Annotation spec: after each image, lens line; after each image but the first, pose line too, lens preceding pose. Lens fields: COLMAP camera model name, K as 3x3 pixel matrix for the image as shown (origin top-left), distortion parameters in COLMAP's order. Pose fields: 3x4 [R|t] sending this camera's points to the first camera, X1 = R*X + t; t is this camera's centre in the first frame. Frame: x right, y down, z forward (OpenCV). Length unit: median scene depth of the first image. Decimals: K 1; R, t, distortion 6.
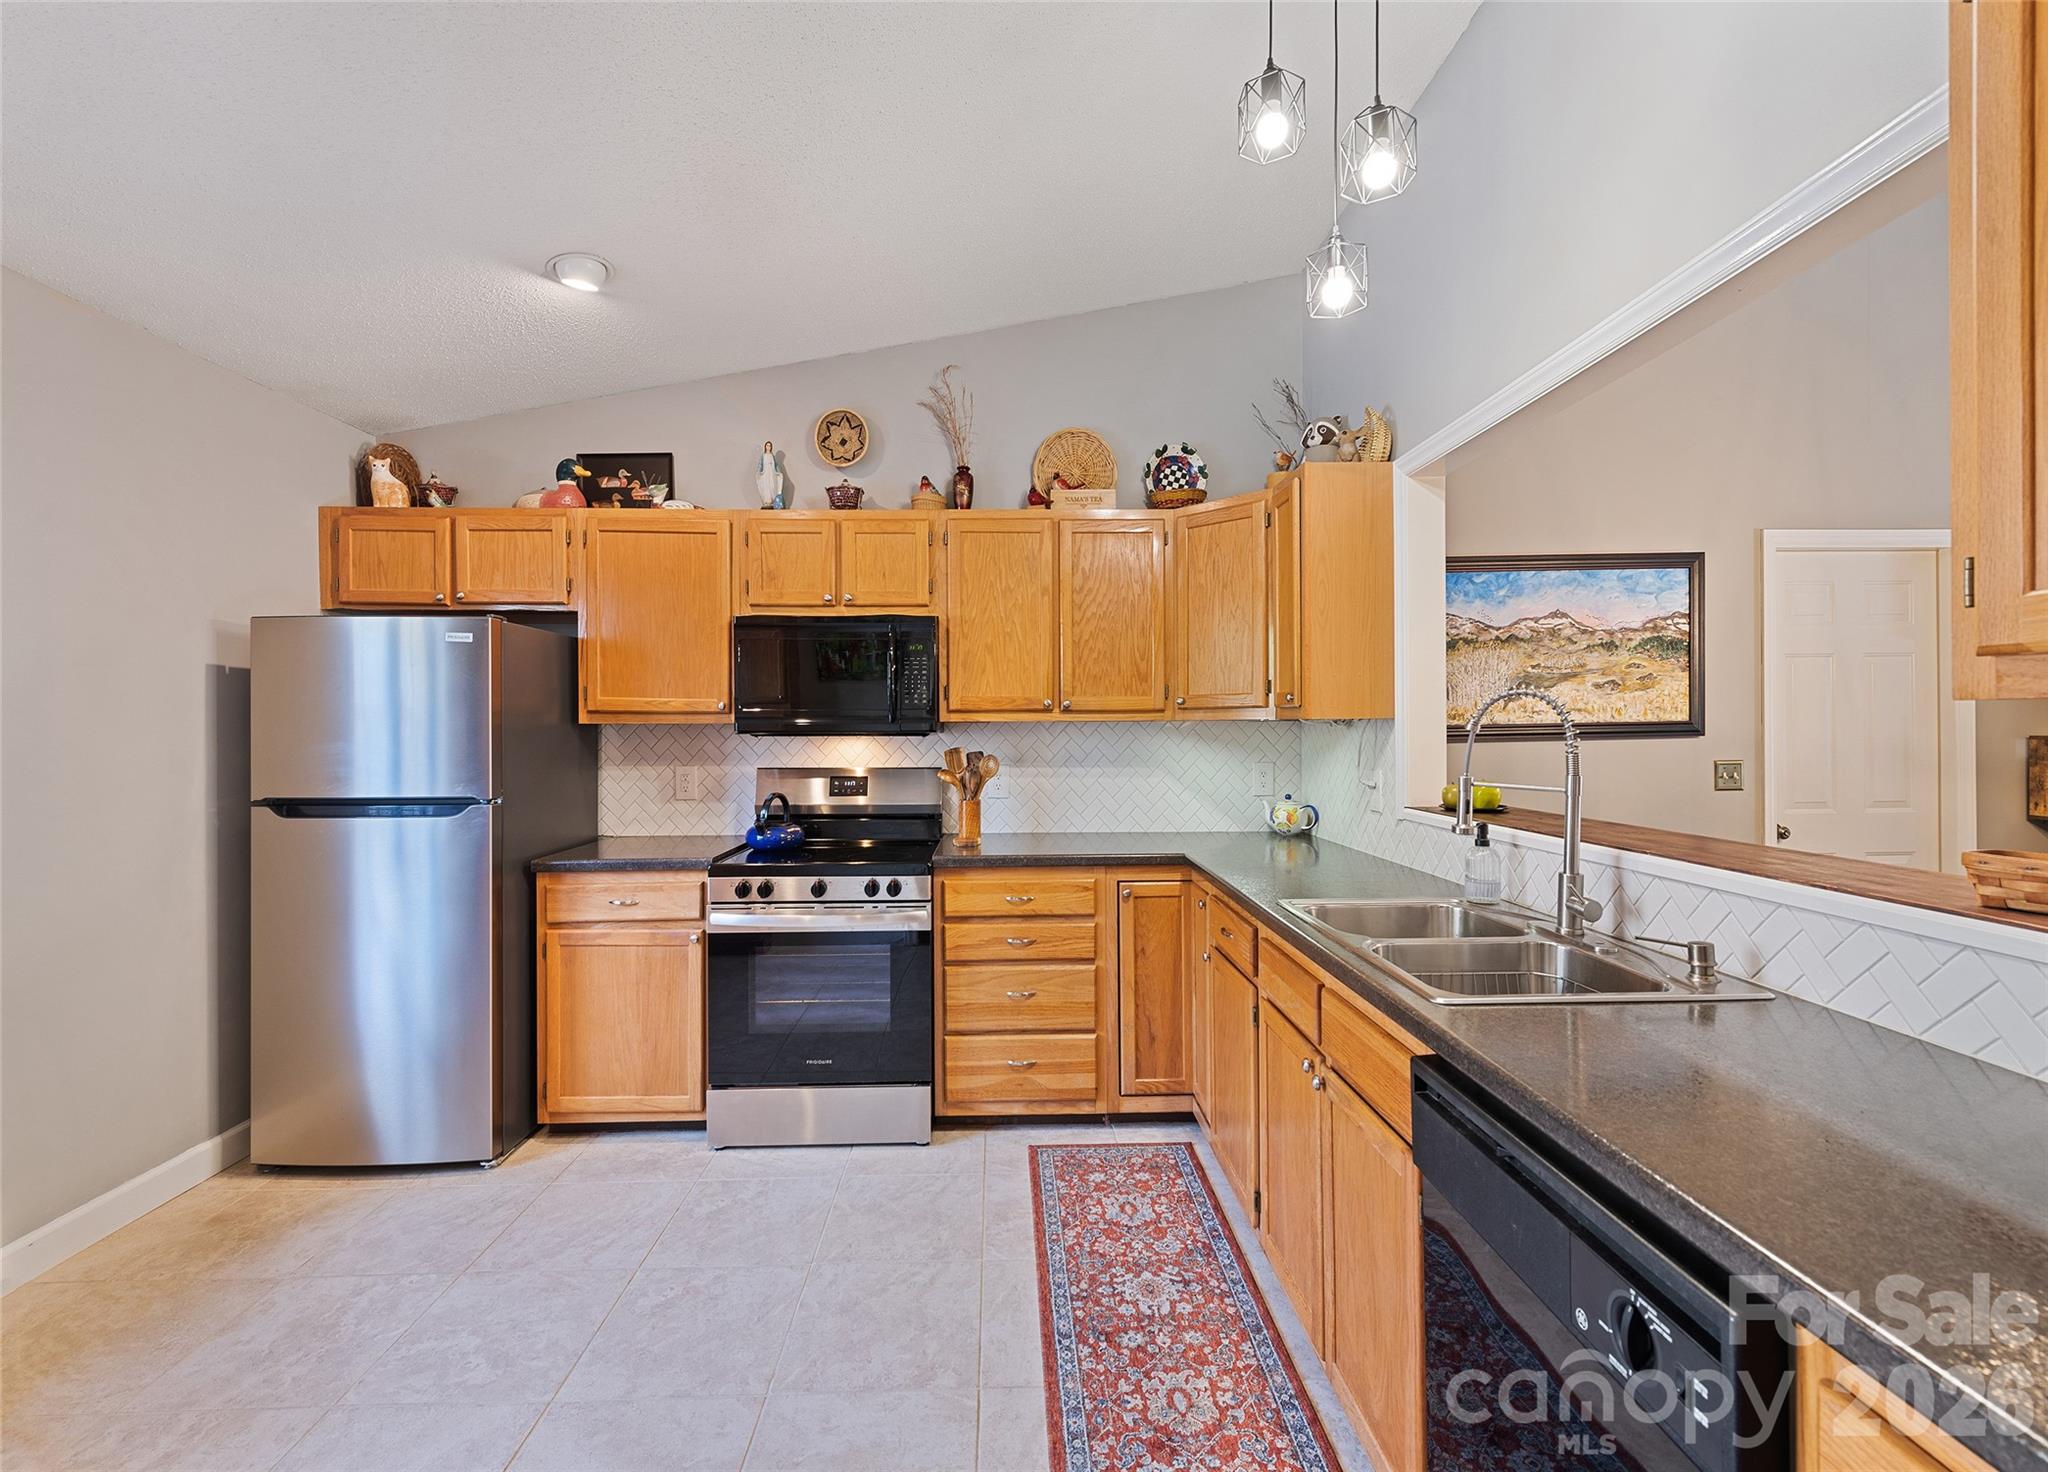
lens RADIAL K [[872.2, 0, 1031.3], [0, 872.2, 733.3], [0, 0, 1]] dist [0.013367, -0.001206]
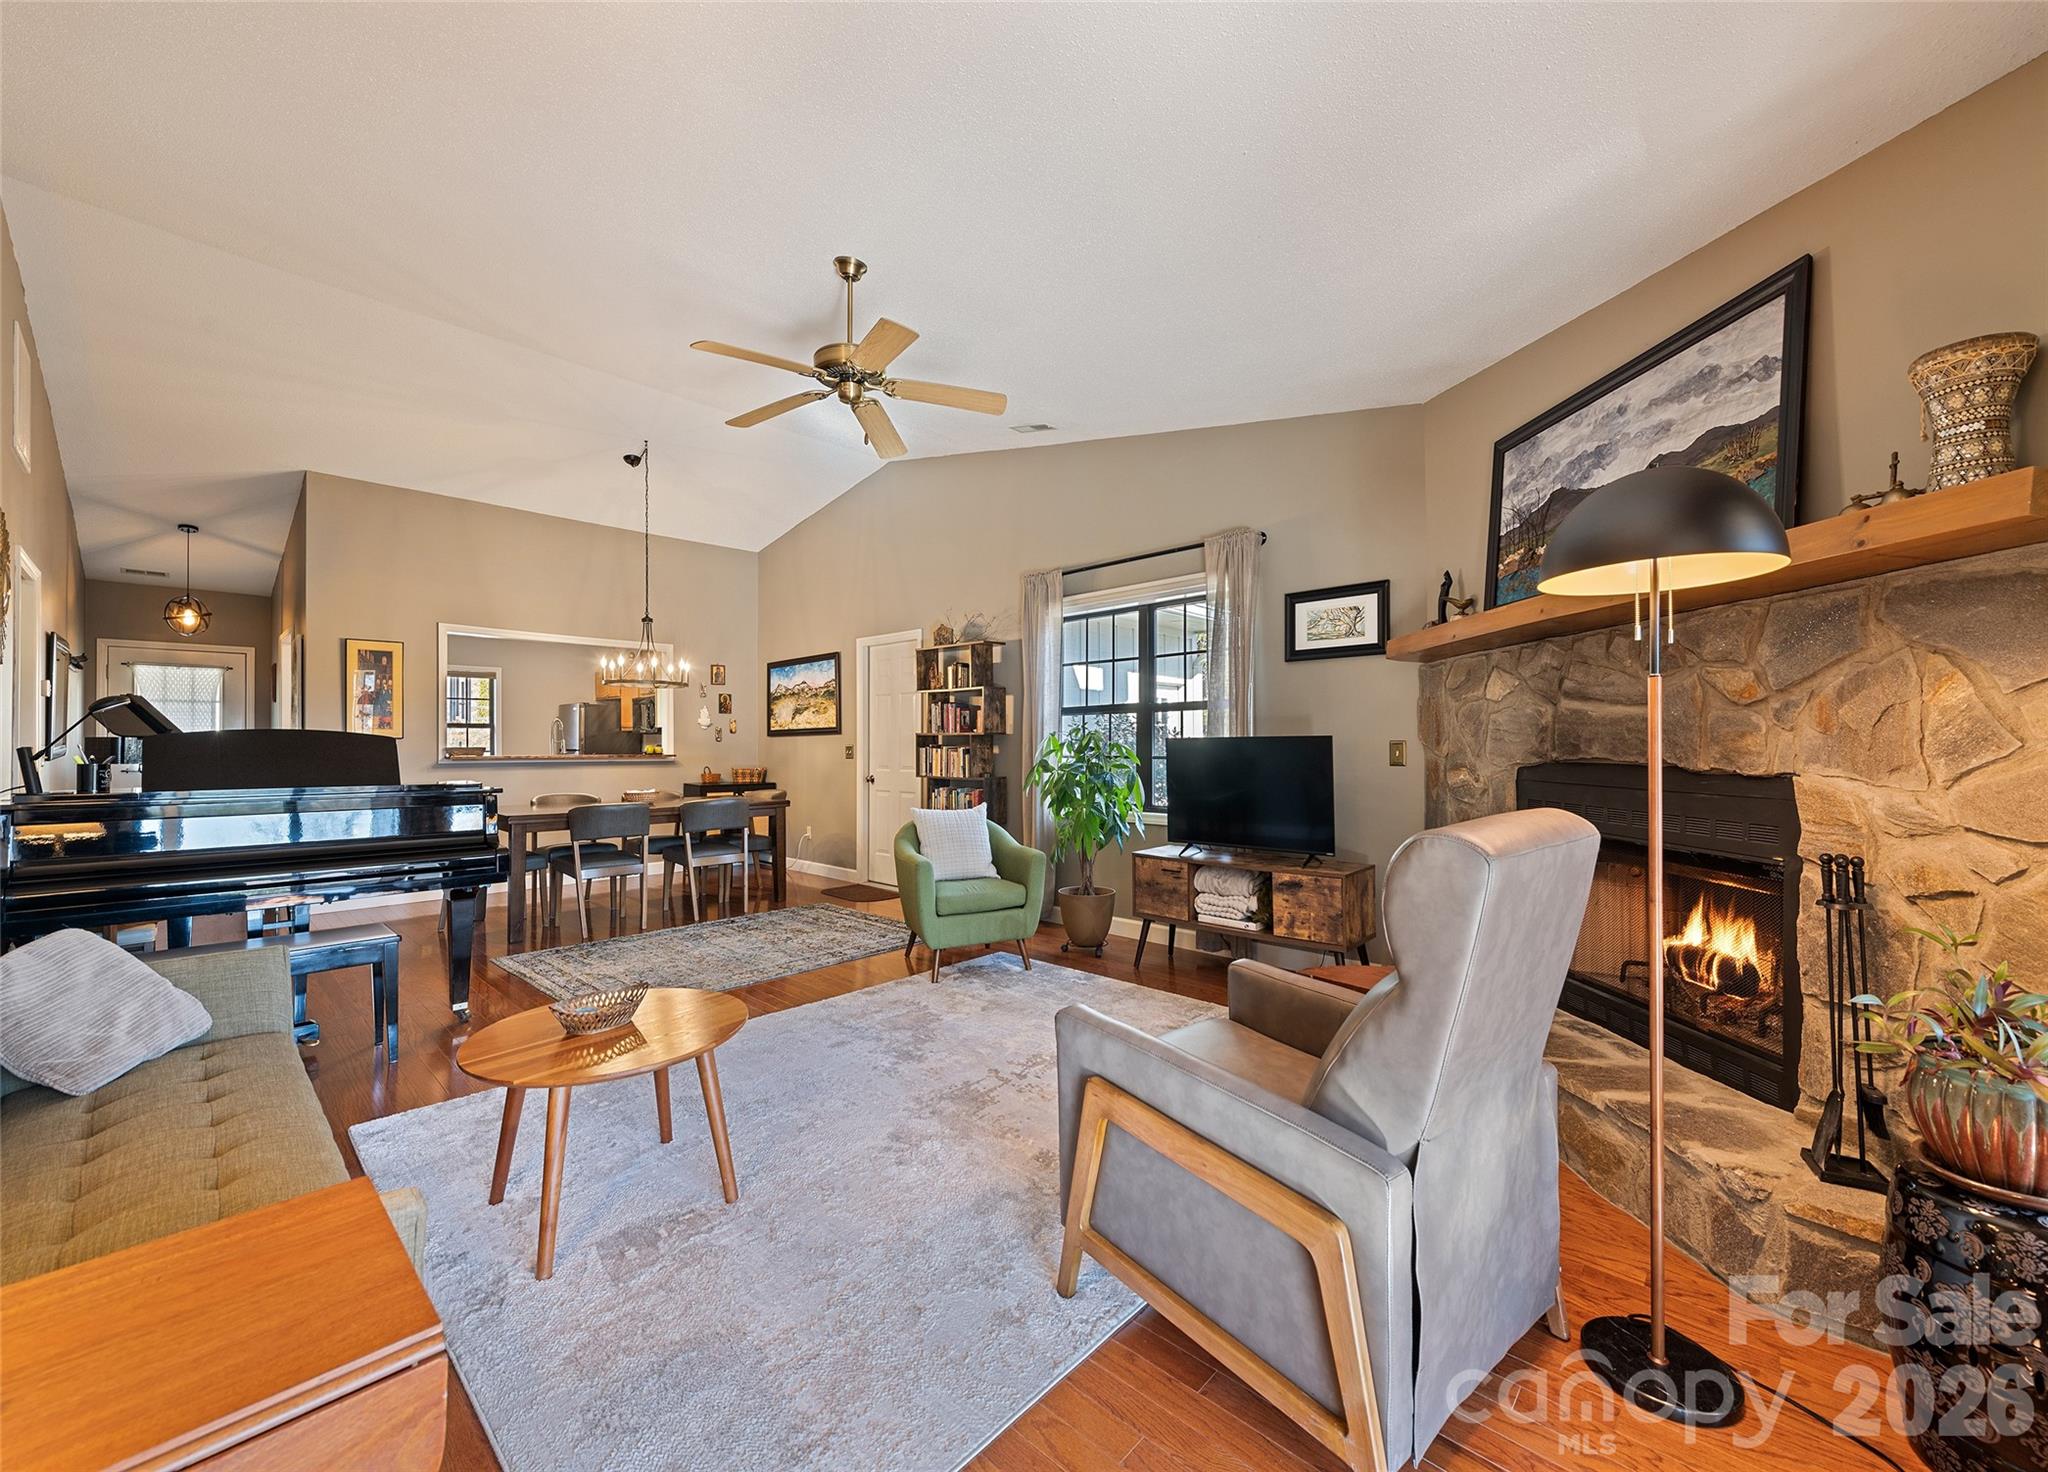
lens RADIAL K [[801.8, 0, 1028.3], [0, 801.8, 738.8], [0, 0, 1]] dist [0.005322, -0.000373]
pose [[0.706780, 0.001608, -0.707432, 2.774751], [-0.008627, 0.999943, -0.006346, 0.026463], [0.707381, 0.010588, 0.706753, -0.101403]]
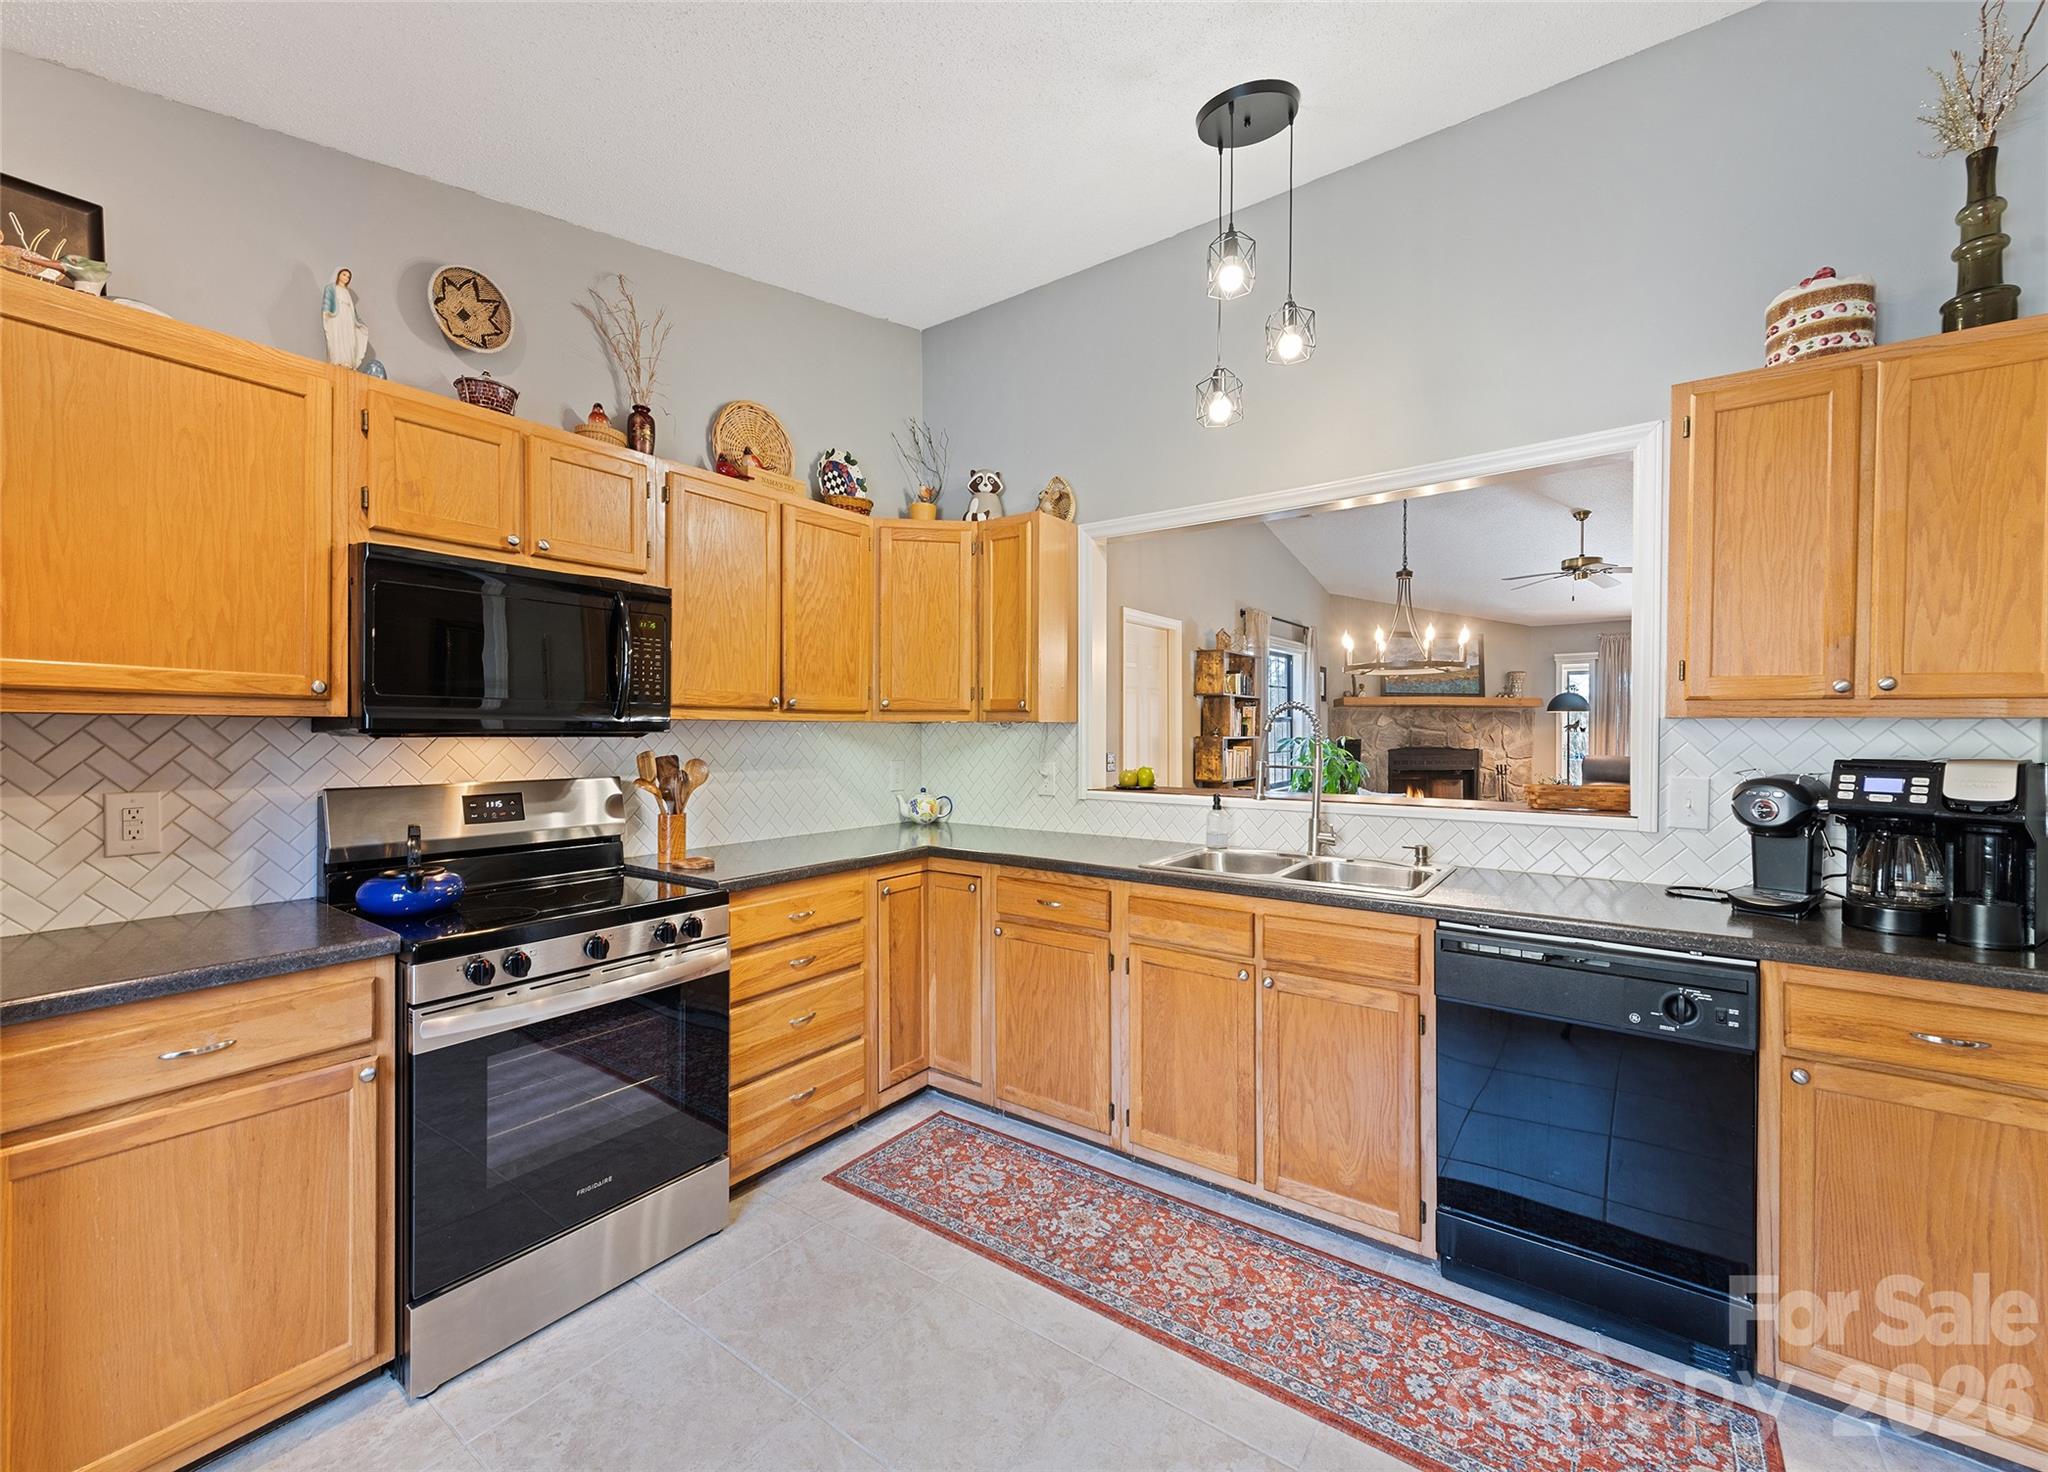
lens RADIAL K [[801.8, 0, 1021.5], [0, 801.8, 744.5], [0, 0, 1]] dist [0.005322, -0.000373]
pose [[0.620114, -0.007459, 0.784476, -0.480553], [0.002780, 0.999969, 0.007310, 0.005706], [-0.784507, -0.002352, 0.620116, 0.274536]]
